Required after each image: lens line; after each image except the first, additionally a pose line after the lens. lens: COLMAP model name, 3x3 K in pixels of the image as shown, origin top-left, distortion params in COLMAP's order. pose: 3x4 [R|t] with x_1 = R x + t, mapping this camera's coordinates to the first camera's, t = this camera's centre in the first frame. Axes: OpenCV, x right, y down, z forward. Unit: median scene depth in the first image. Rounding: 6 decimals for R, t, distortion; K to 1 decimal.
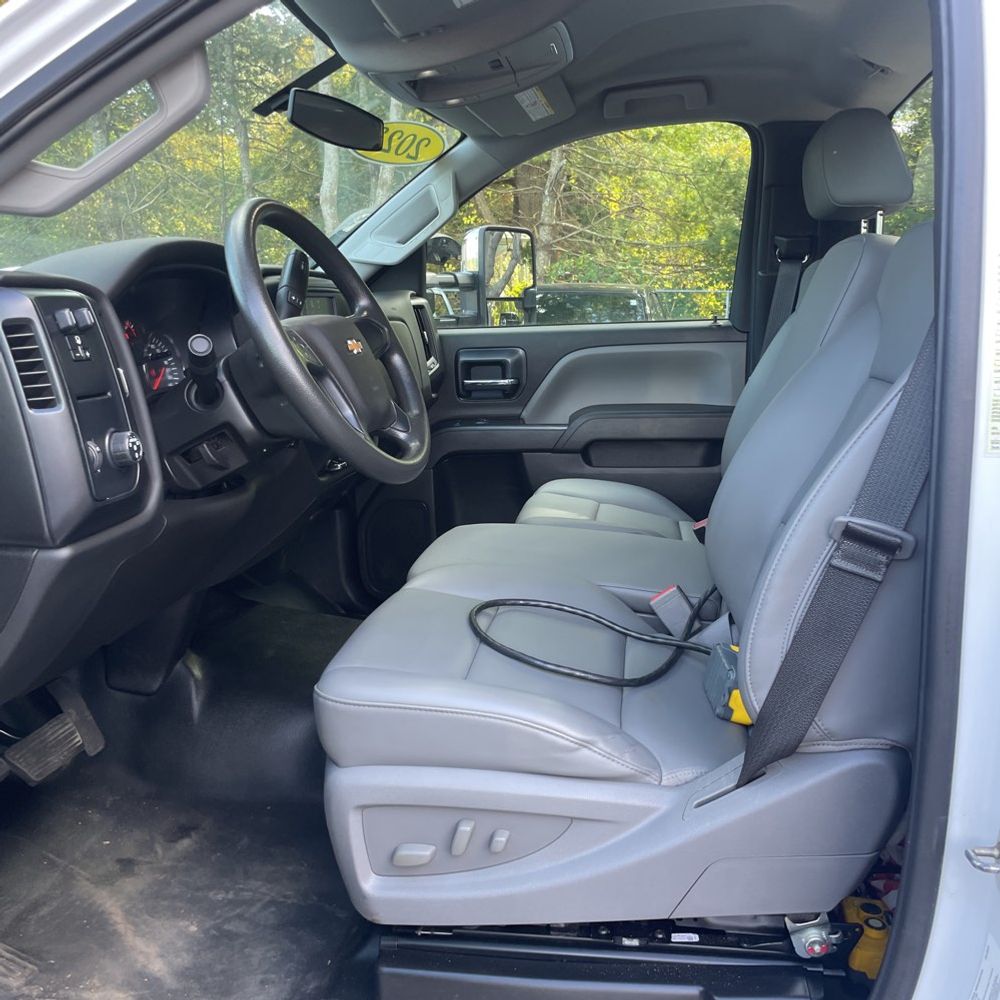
lens RADIAL K [[1016.5, 0, 504.8], [0, 1016.5, 498.8], [0, 0, 1]] dist [0.036166, 0.000000]
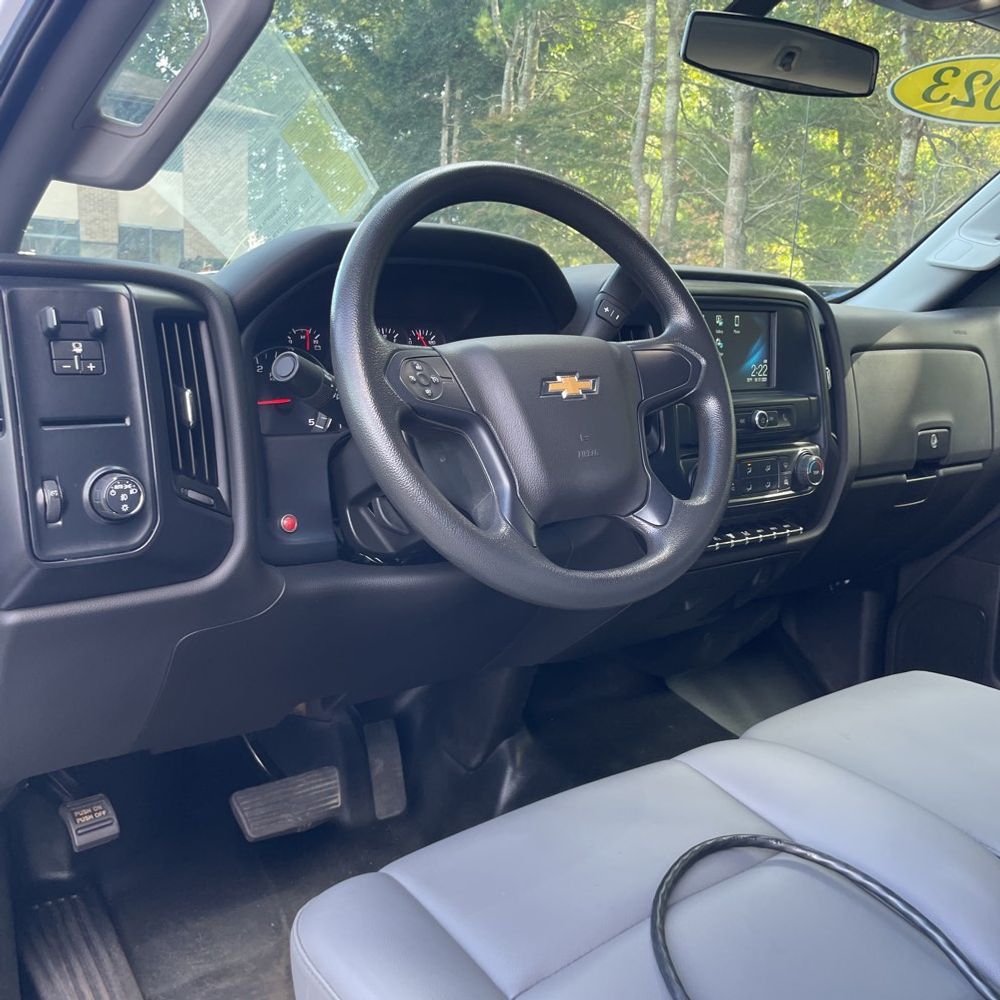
lens RADIAL K [[1016.5, 0, 499.7], [0, 1016.5, 500.0], [0, 0, 1]] dist [0.036166, 0.000000]
pose [[0.734953, 0.166313, -0.657407, 0.191252], [-0.171755, 0.983501, 0.056795, -0.081156], [0.656007, 0.071172, 0.751392, 0.370984]]
